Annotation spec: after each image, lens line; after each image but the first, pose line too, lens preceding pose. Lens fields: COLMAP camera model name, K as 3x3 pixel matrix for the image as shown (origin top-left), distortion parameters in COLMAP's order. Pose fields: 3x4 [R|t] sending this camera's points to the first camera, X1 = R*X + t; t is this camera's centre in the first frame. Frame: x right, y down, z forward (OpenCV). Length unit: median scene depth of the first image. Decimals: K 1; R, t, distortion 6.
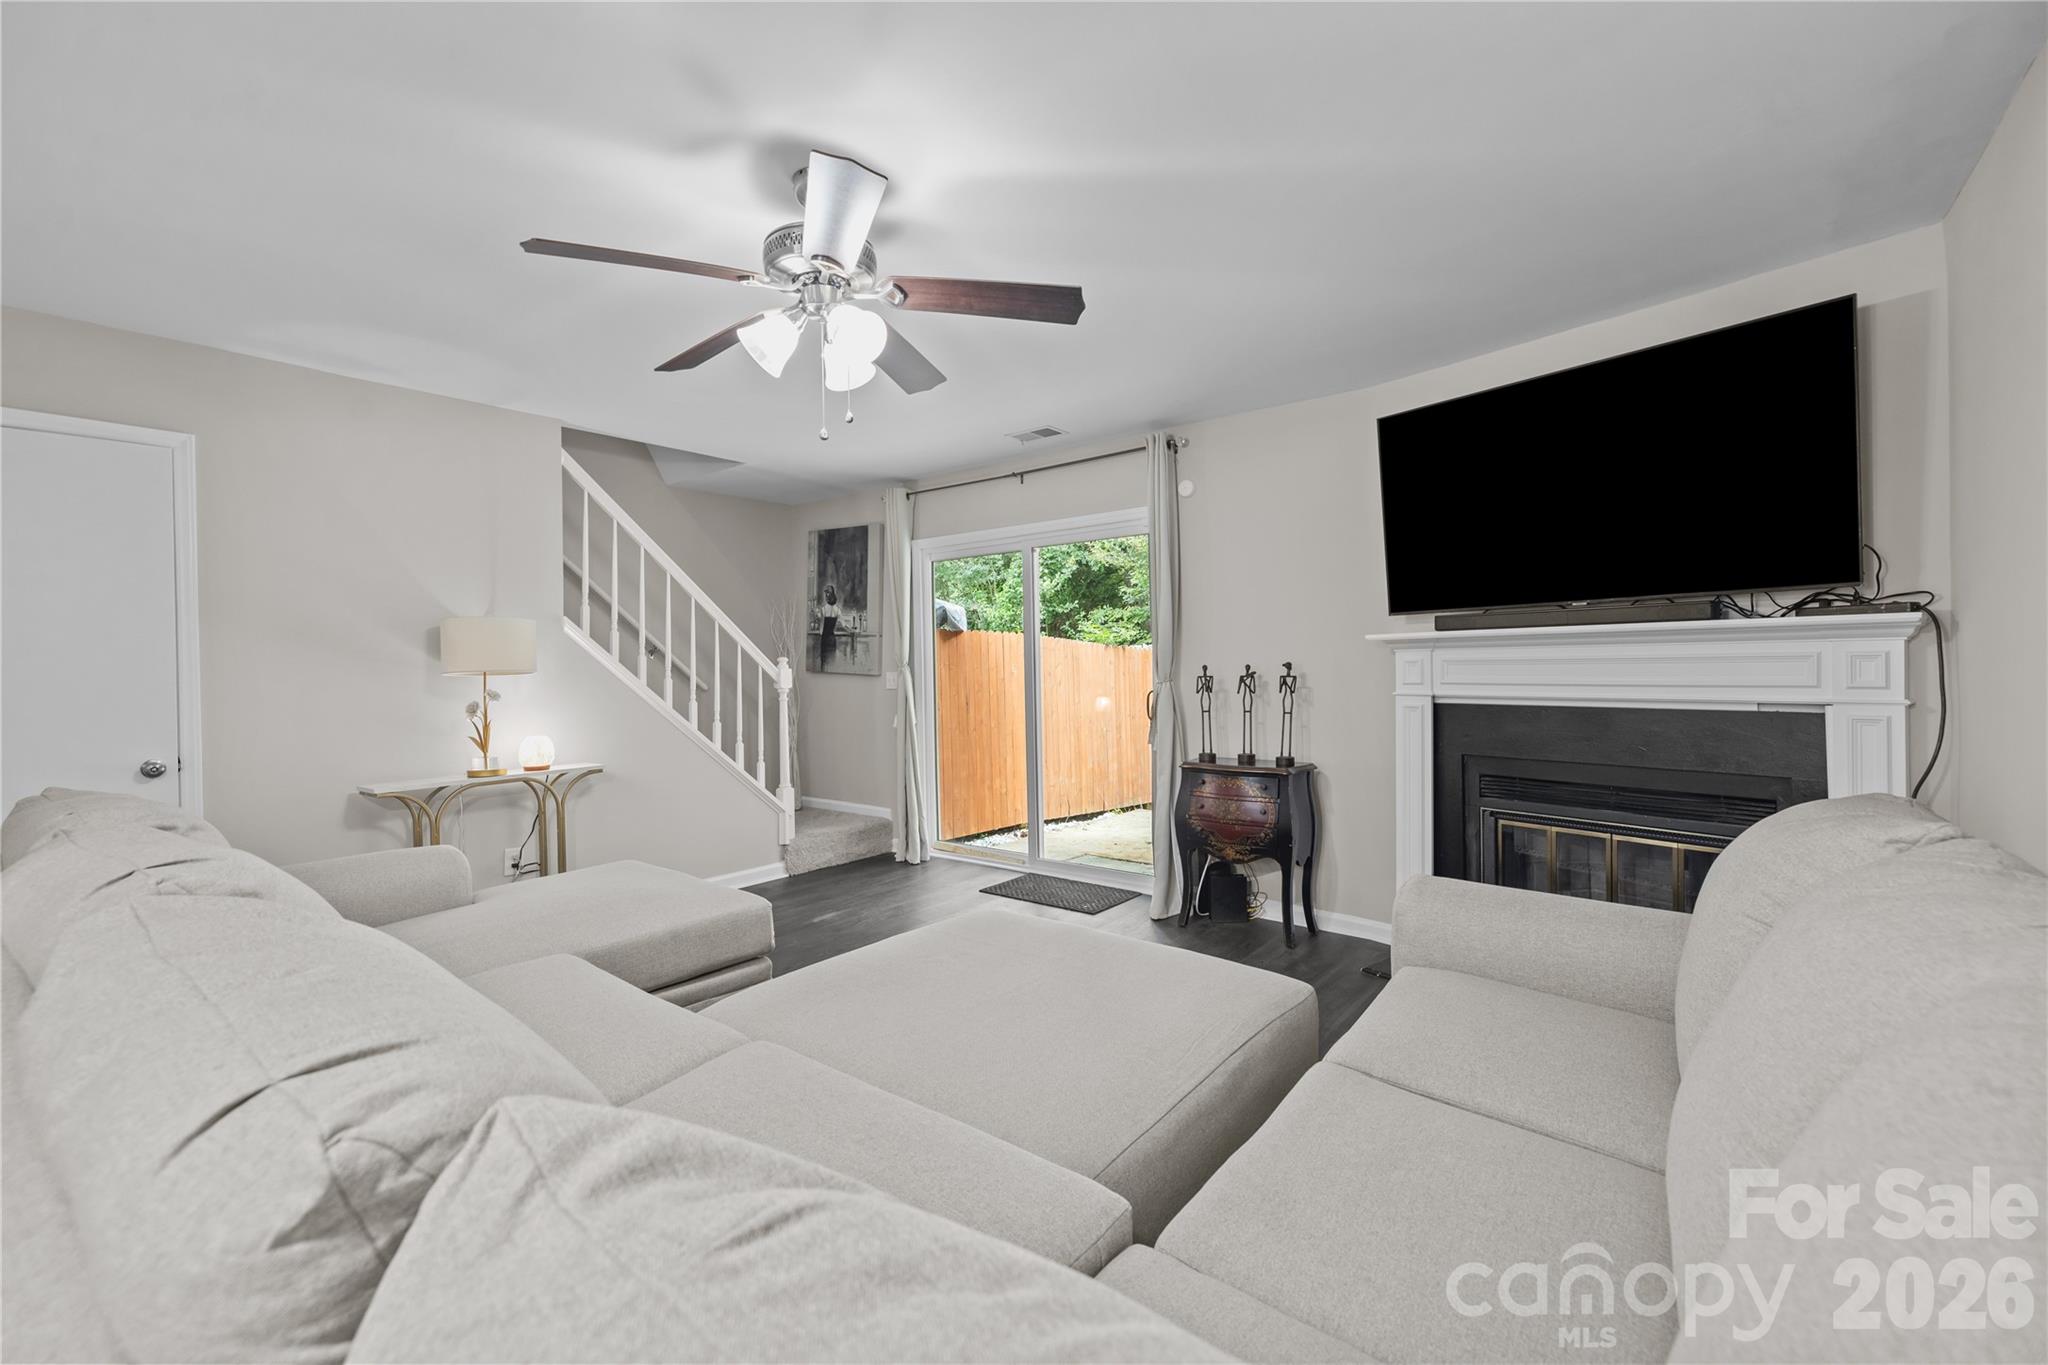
lens RADIAL K [[851.0, 0, 1021.4], [0, 851.0, 634.6], [0, 0, 1]] dist [0.000232, -0.000034]
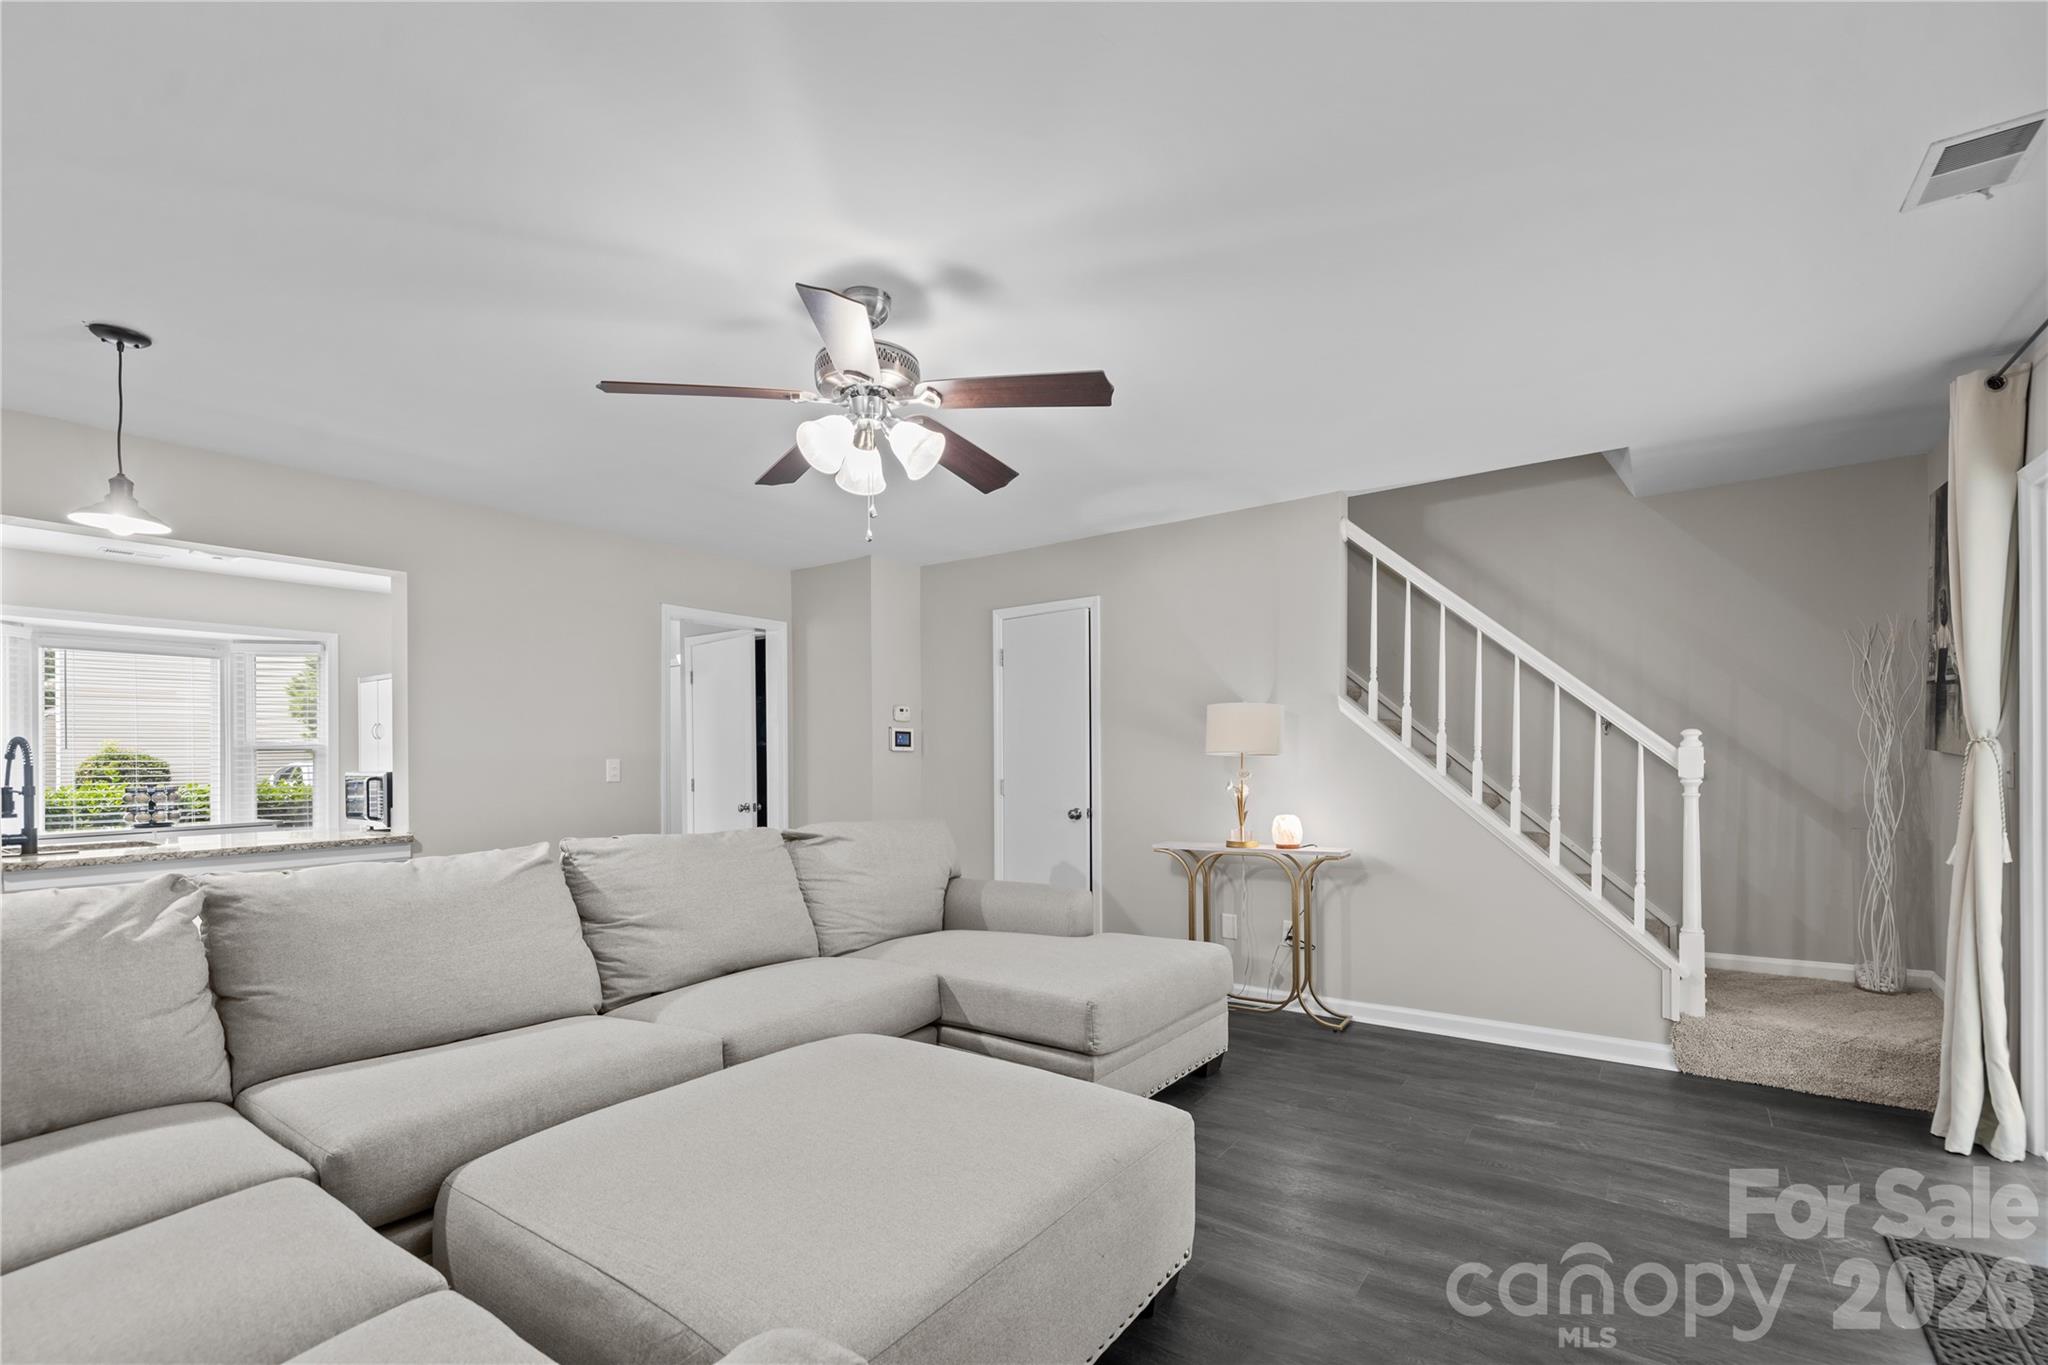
lens RADIAL K [[897.9, 0, 1020.8], [0, 897.9, 767.4], [0, 0, 1]] dist [0.000943, -0.000082]
pose [[0.047253, 0.019587, -0.998691, 0.448890], [0.045826, 0.998712, 0.021756, 0.021186], [0.997831, -0.046794, 0.046294, 0.579996]]
